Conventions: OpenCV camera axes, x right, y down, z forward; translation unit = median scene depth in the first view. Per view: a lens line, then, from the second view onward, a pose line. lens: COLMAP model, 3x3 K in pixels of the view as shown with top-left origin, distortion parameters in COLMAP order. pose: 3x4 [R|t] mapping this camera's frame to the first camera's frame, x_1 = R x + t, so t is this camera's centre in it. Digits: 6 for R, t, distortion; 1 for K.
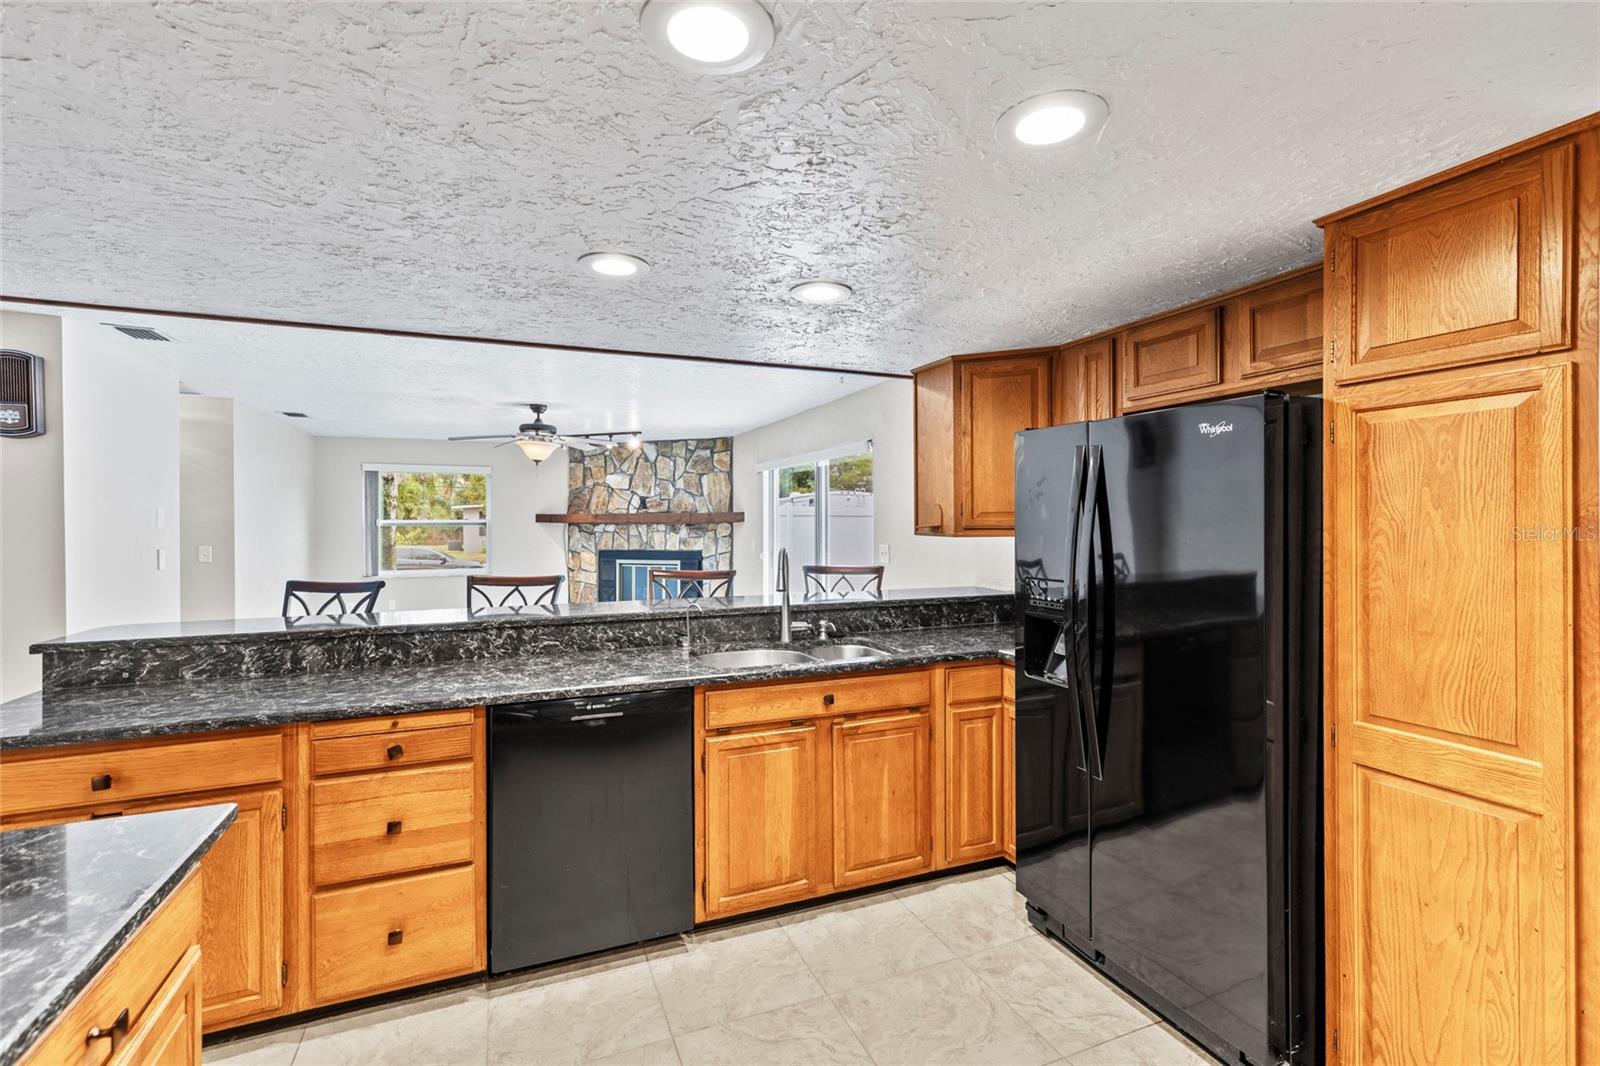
lens RADIAL K [[711.4, 0, 798.4], [0, 711.4, 521.6], [0, 0, 1]] dist [0.003088, 0.000403]
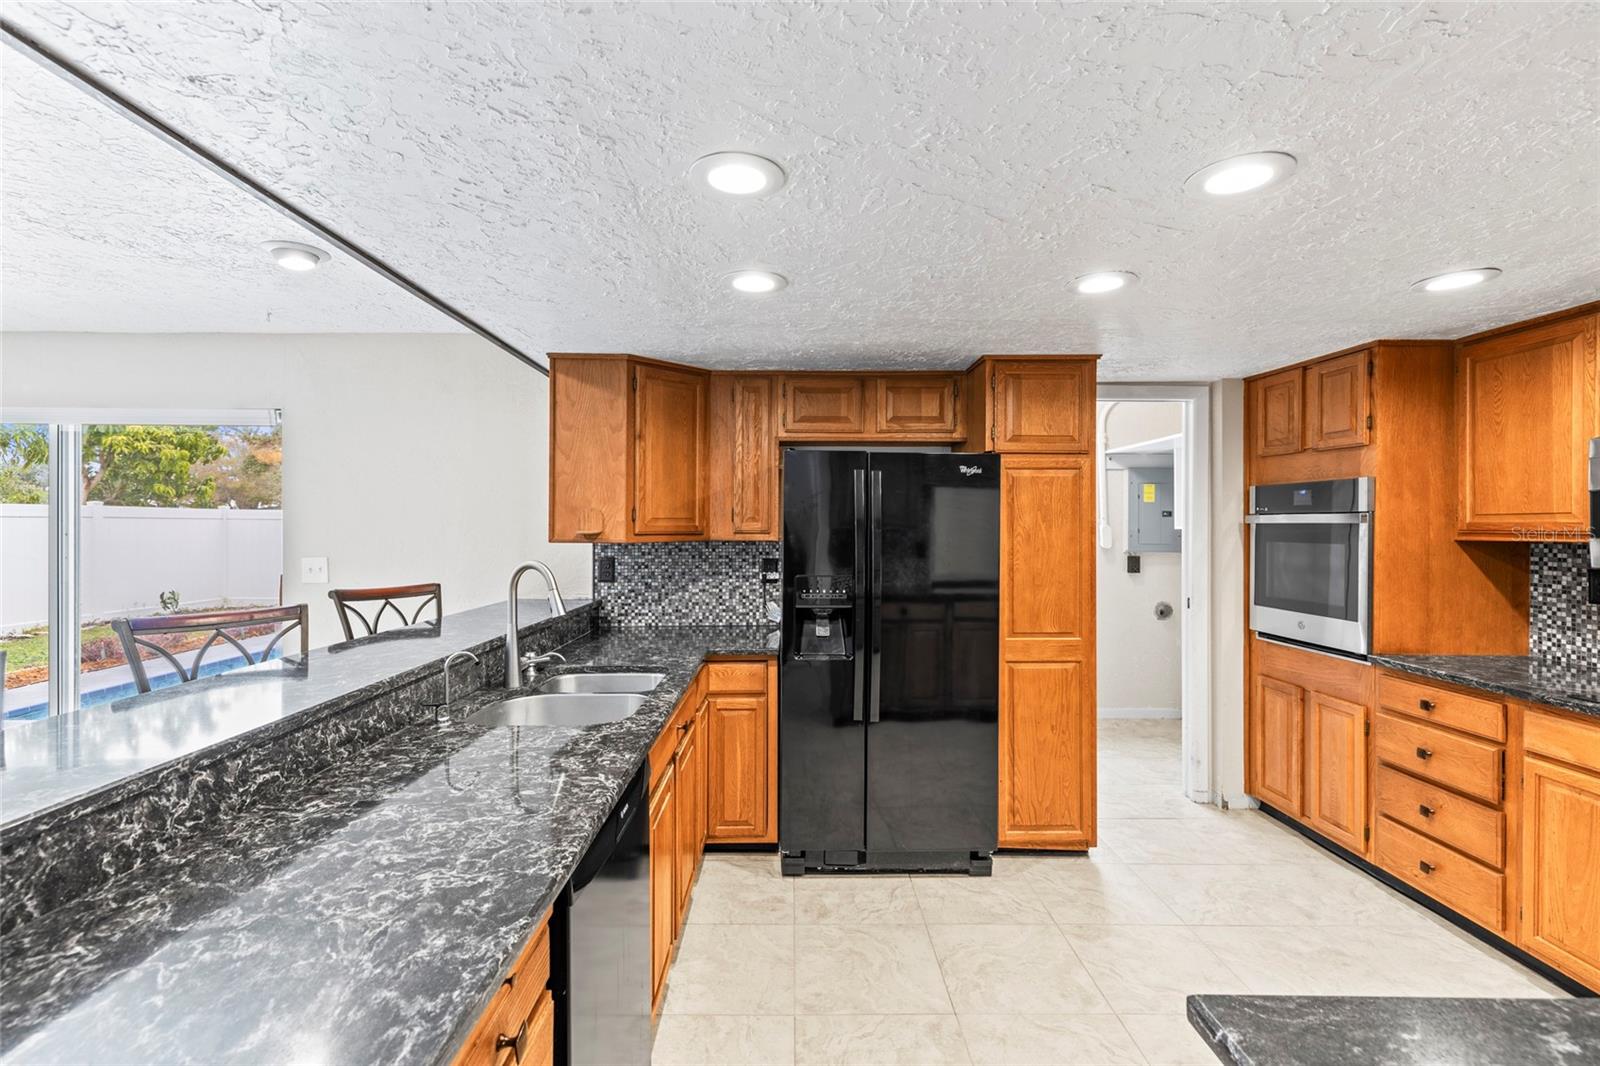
lens RADIAL K [[711.4, 0, 798.4], [0, 711.4, 521.6], [0, 0, 1]] dist [0.003088, 0.000403]
pose [[0.375858, 0.009461, 0.926629, -0.223693], [-0.004928, 0.999954, -0.008211, -0.000121], [-0.926664, -0.001481, 0.375887, 0.163531]]
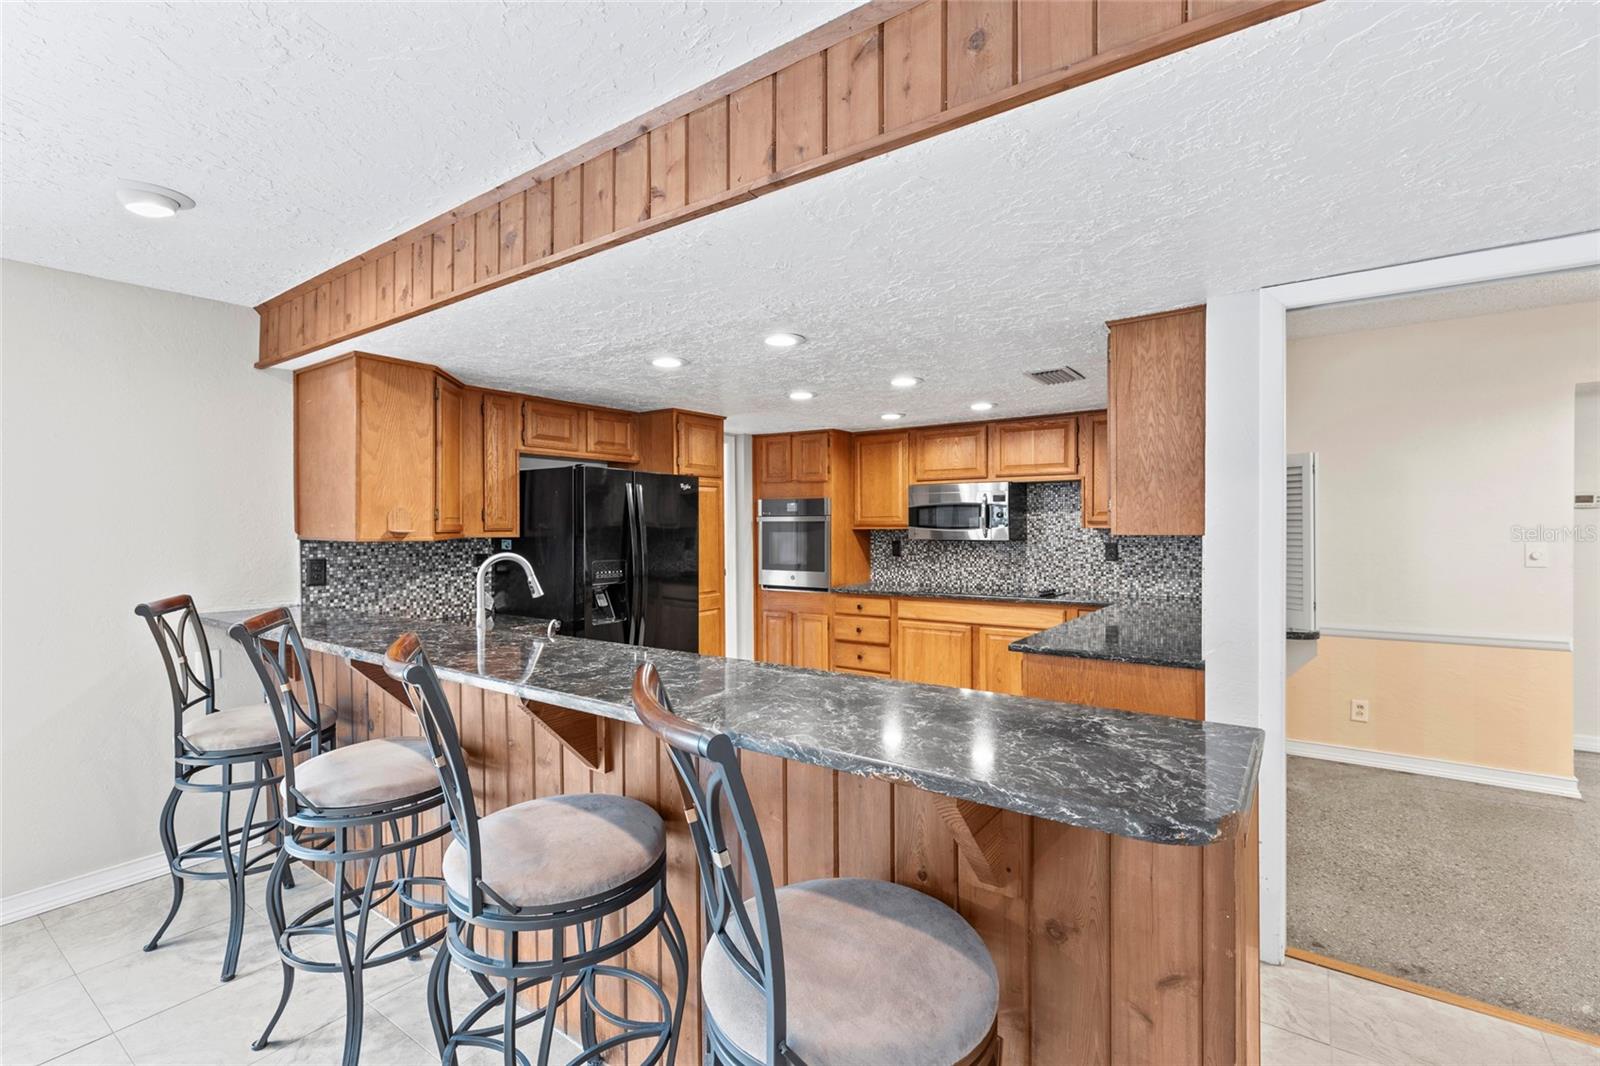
lens RADIAL K [[711.4, 0, 798.4], [0, 711.4, 521.6], [0, 0, 1]] dist [0.003088, 0.000403]
pose [[-0.528130, 0.010822, 0.849094, -0.355969], [0.006760, 0.999941, -0.008540, 0.002407], [-0.849136, 0.001229, -0.528172, 0.413984]]
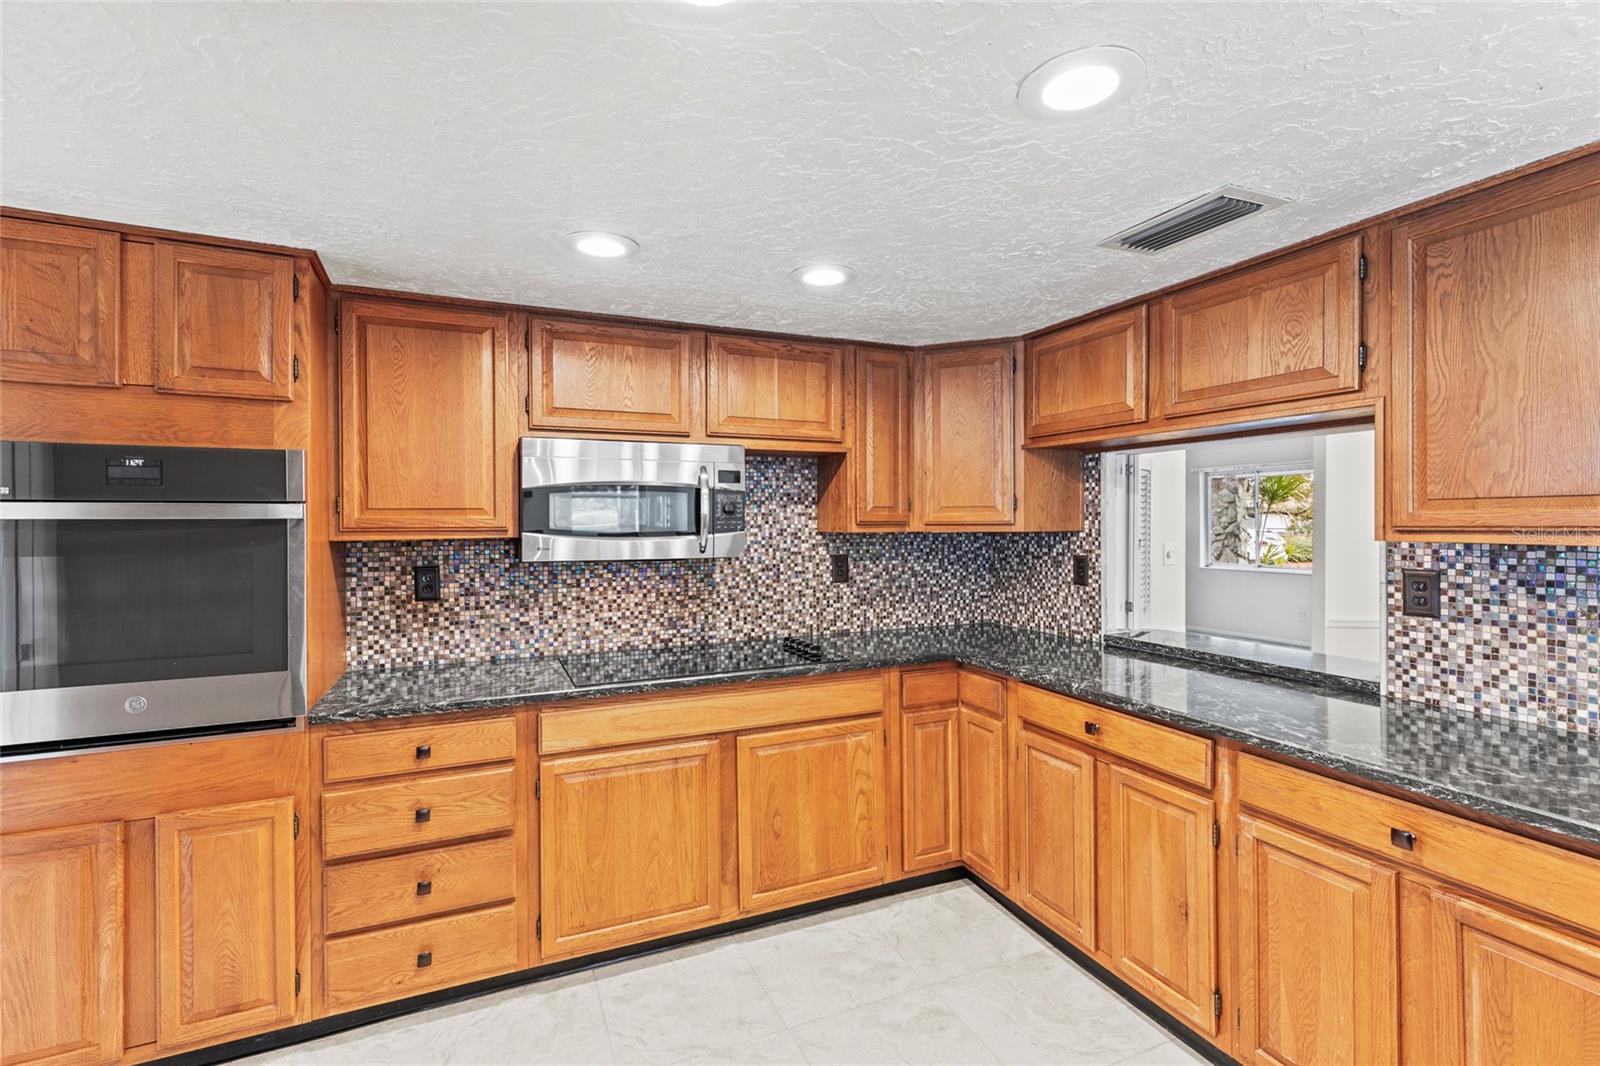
lens RADIAL K [[722.6, 0, 793.2], [0, 722.6, 526.3], [0, 0, 1]] dist [0.001940, 0.000240]
pose [[-0.999871, 0.009636, -0.012832, 0.037966], [0.009576, 0.999943, 0.004754, -0.000739], [0.012877, 0.004631, -0.999906, 0.271329]]
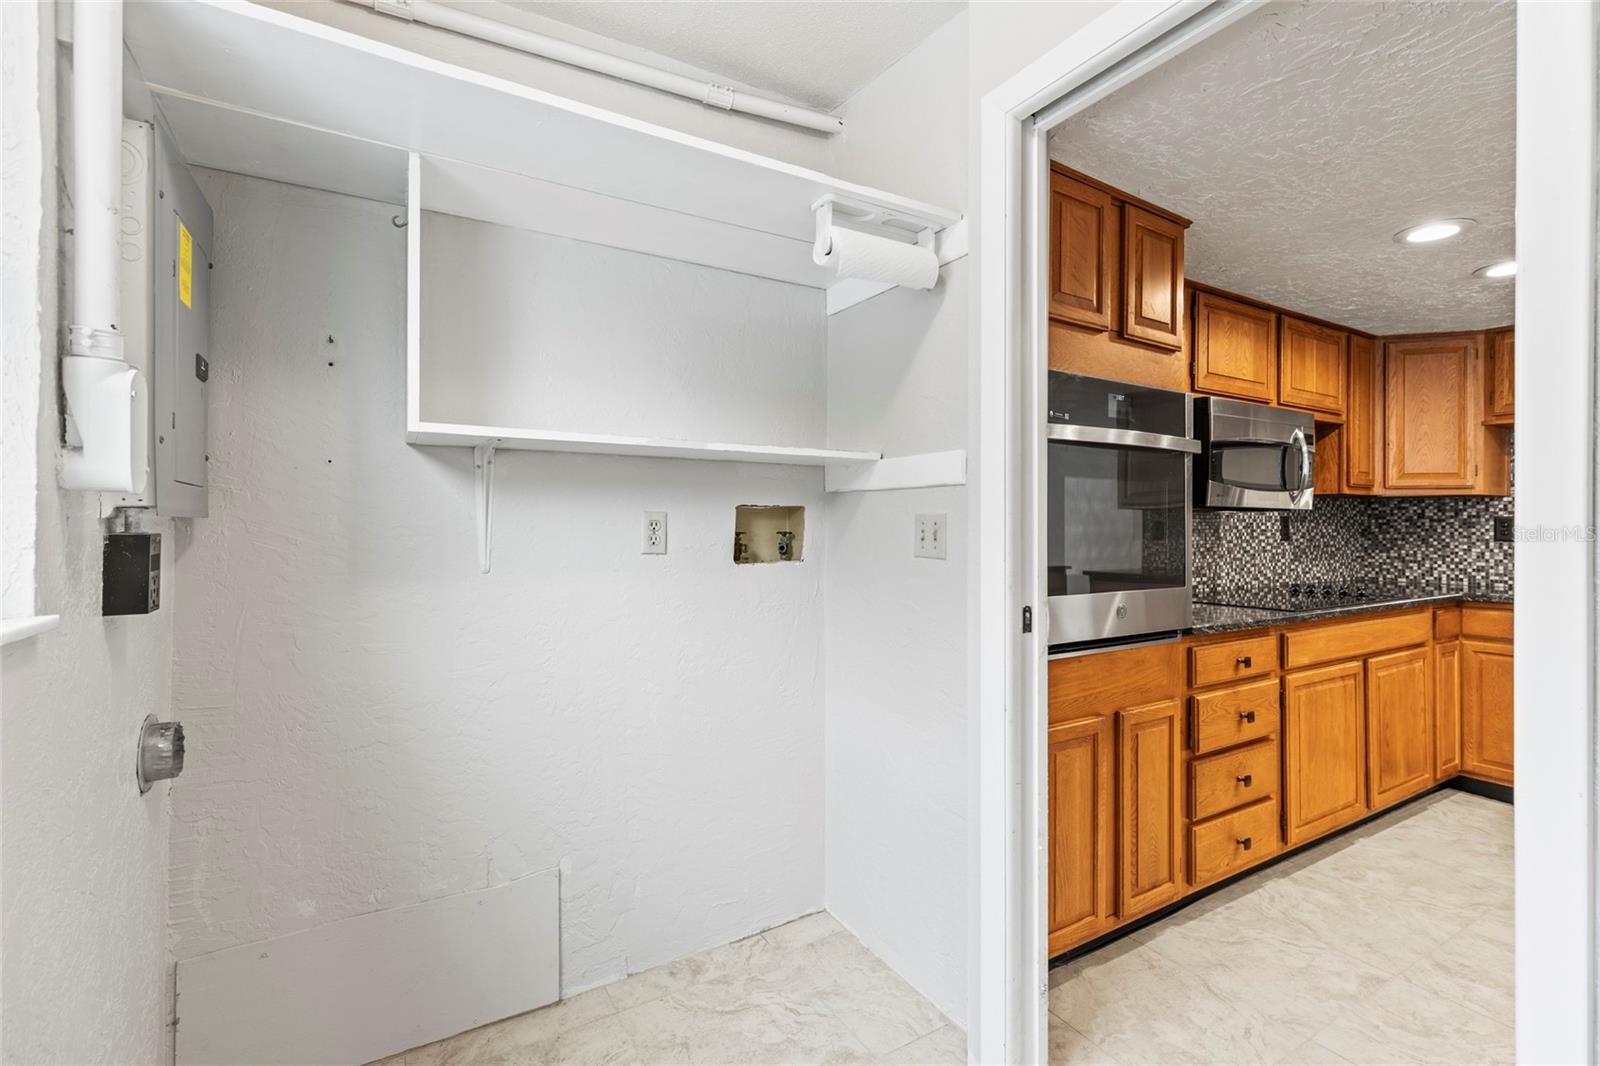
lens RADIAL K [[711.4, 0, 798.4], [0, 711.4, 521.6], [0, 0, 1]] dist [0.003088, 0.000403]
pose [[-0.991002, -0.000844, -0.133848, 0.362535], [-0.000392, 0.999994, -0.003405, 0.021484], [0.133850, -0.003322, -0.990996, 0.276554]]
